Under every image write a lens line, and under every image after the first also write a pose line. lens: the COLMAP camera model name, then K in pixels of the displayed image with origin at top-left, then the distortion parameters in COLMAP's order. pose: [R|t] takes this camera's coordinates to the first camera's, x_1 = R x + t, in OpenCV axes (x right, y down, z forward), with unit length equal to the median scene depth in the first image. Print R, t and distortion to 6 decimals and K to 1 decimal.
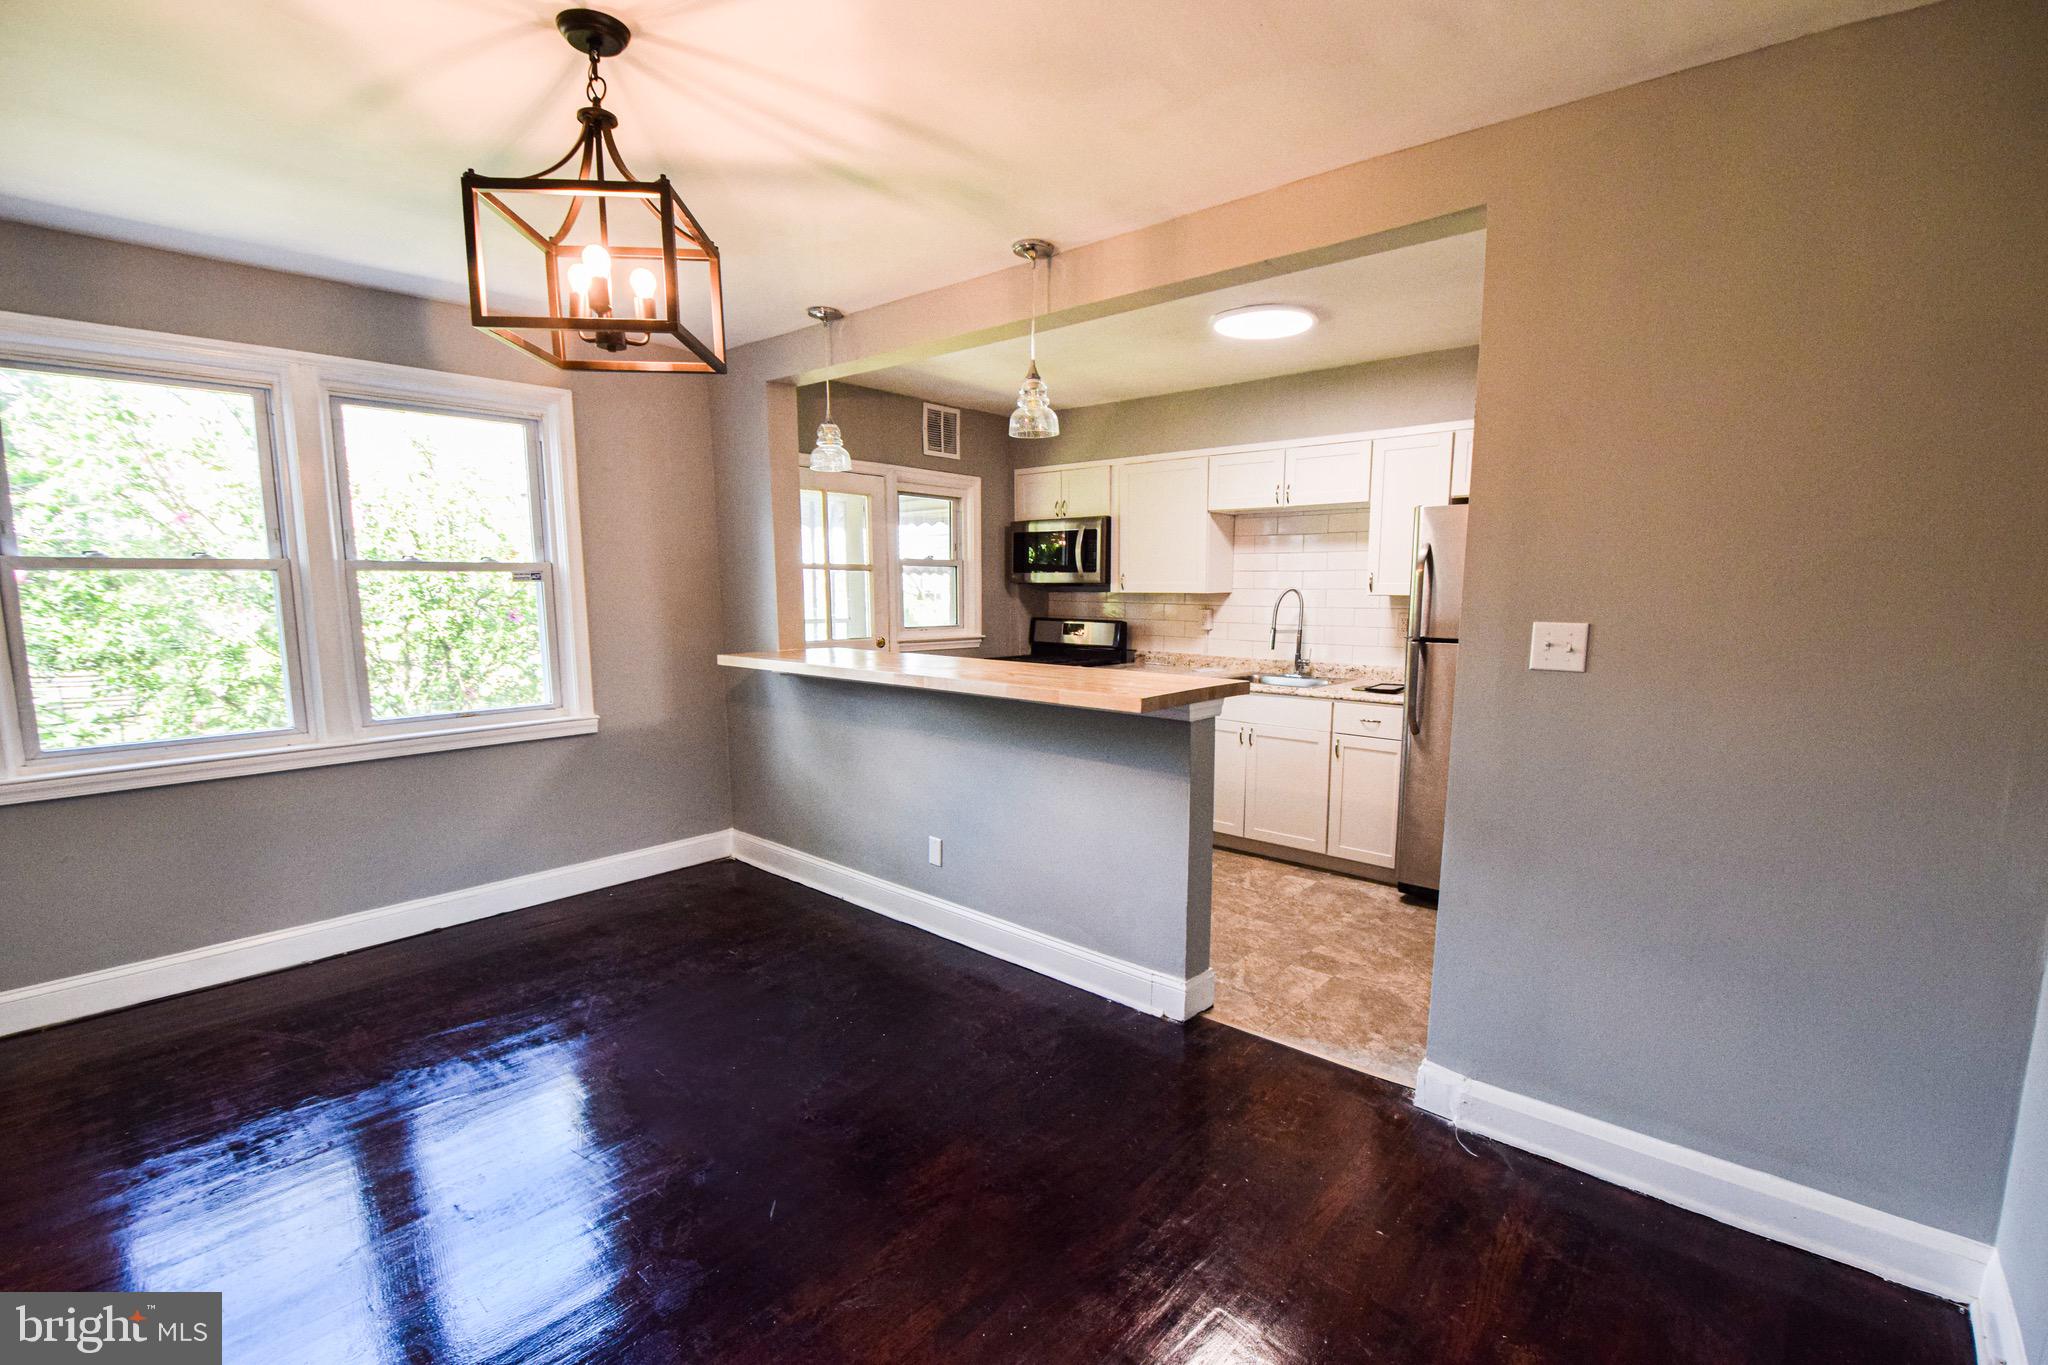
lens RADIAL K [[889.6, 0, 1027.9], [0, 889.6, 688.3], [0, 0, 1]] dist [0.002678, -0.008052]
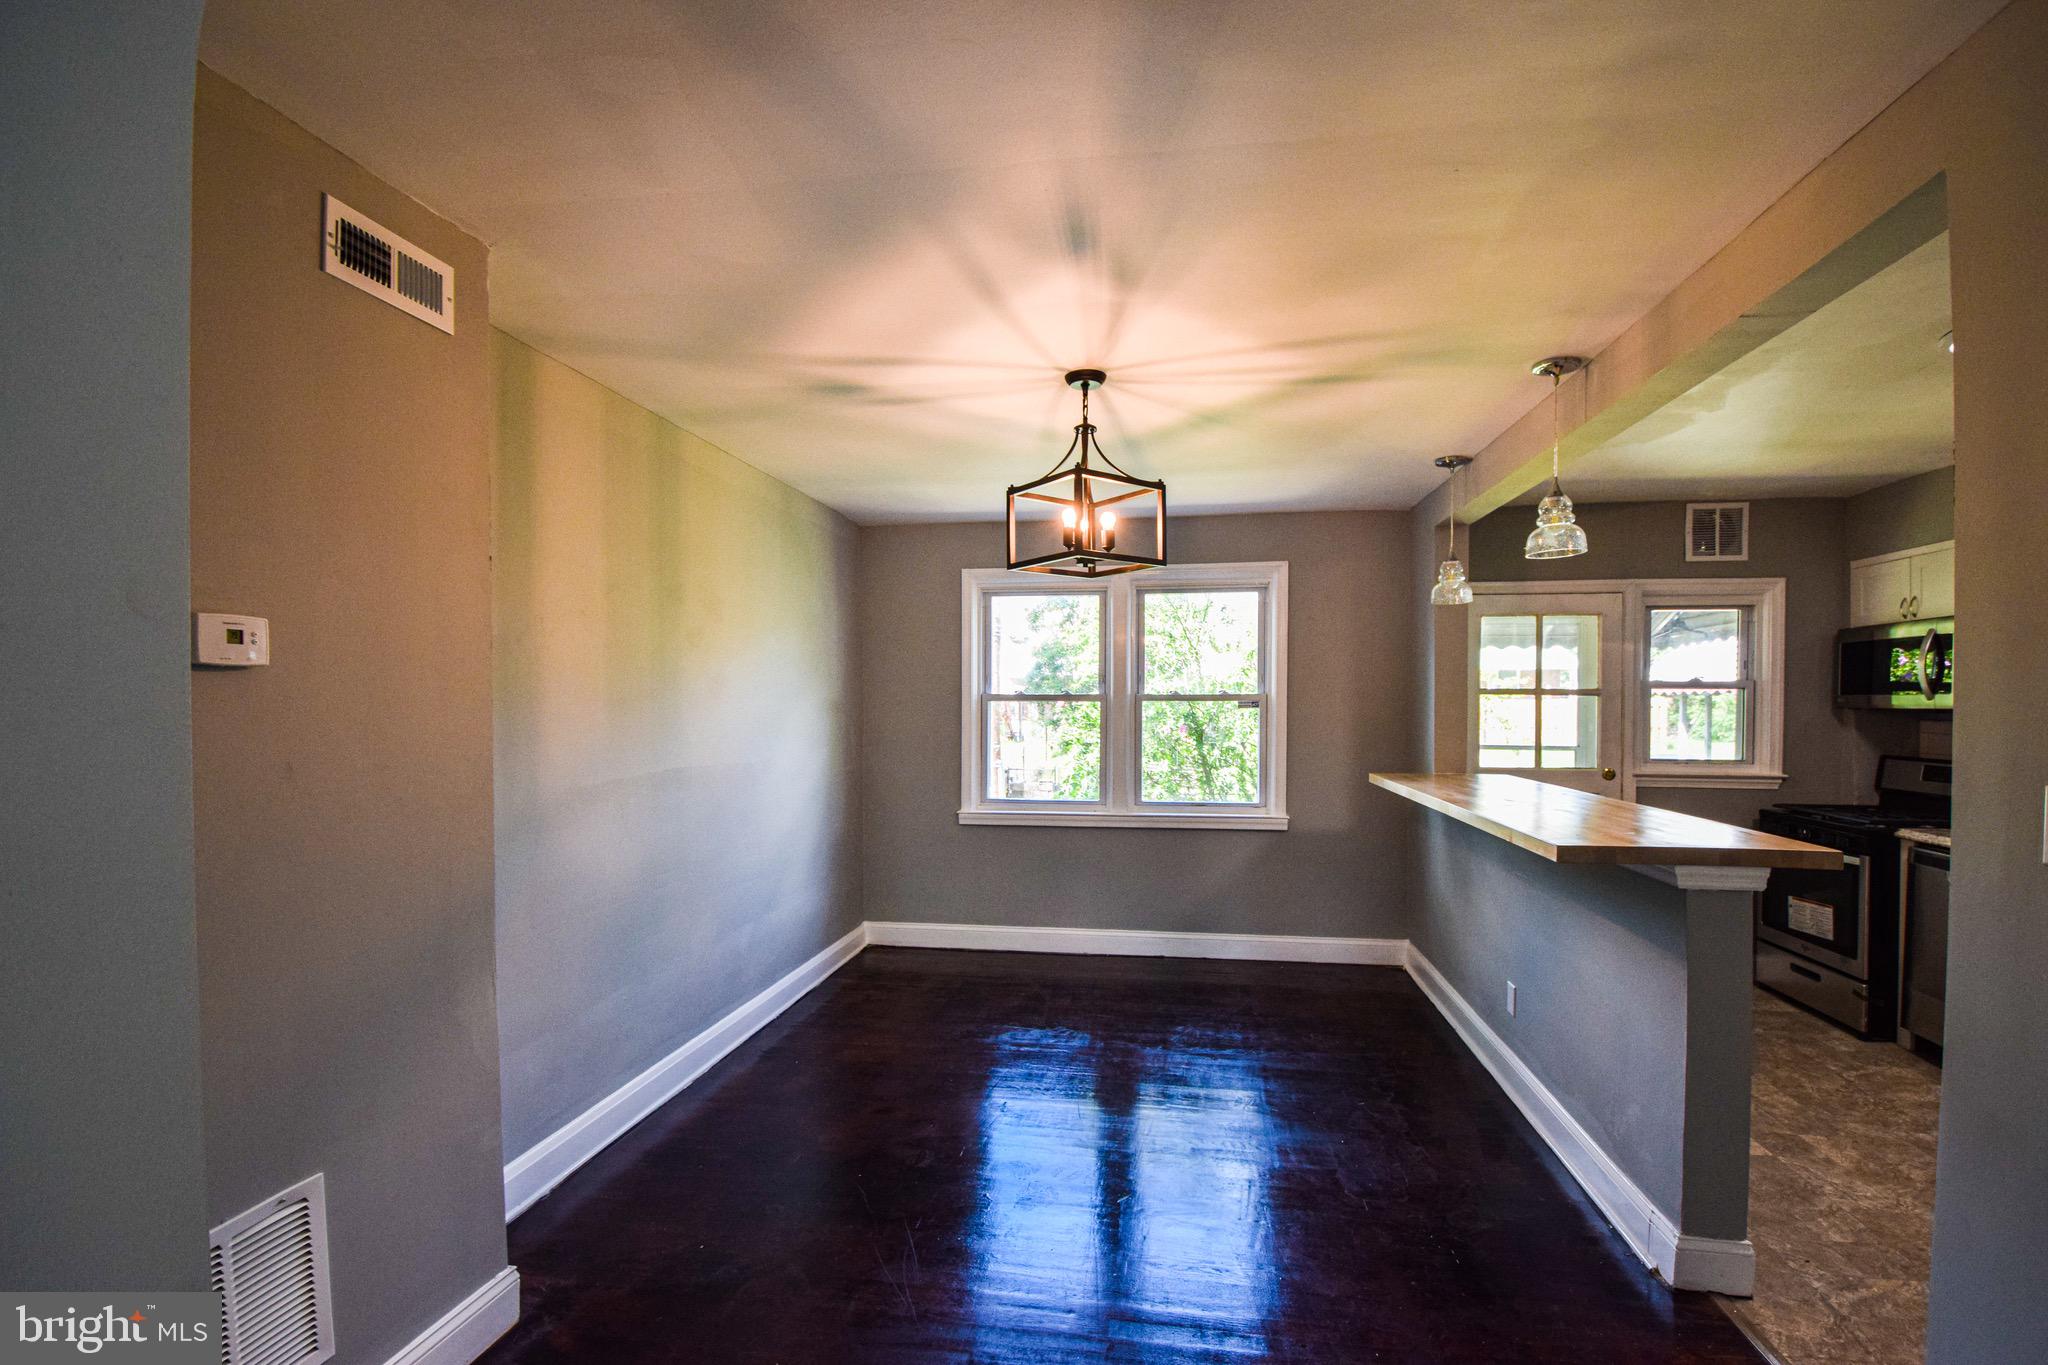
lens RADIAL K [[889.6, 0, 1081.9], [0, 889.6, 685.1], [0, 0, 1]] dist [0.002678, -0.008052]
pose [[0.552738, -0.019740, -0.833121, 0.366432], [-0.096309, 0.991508, -0.087390, -0.013866], [0.827771, 0.128541, 0.546143, 0.069802]]
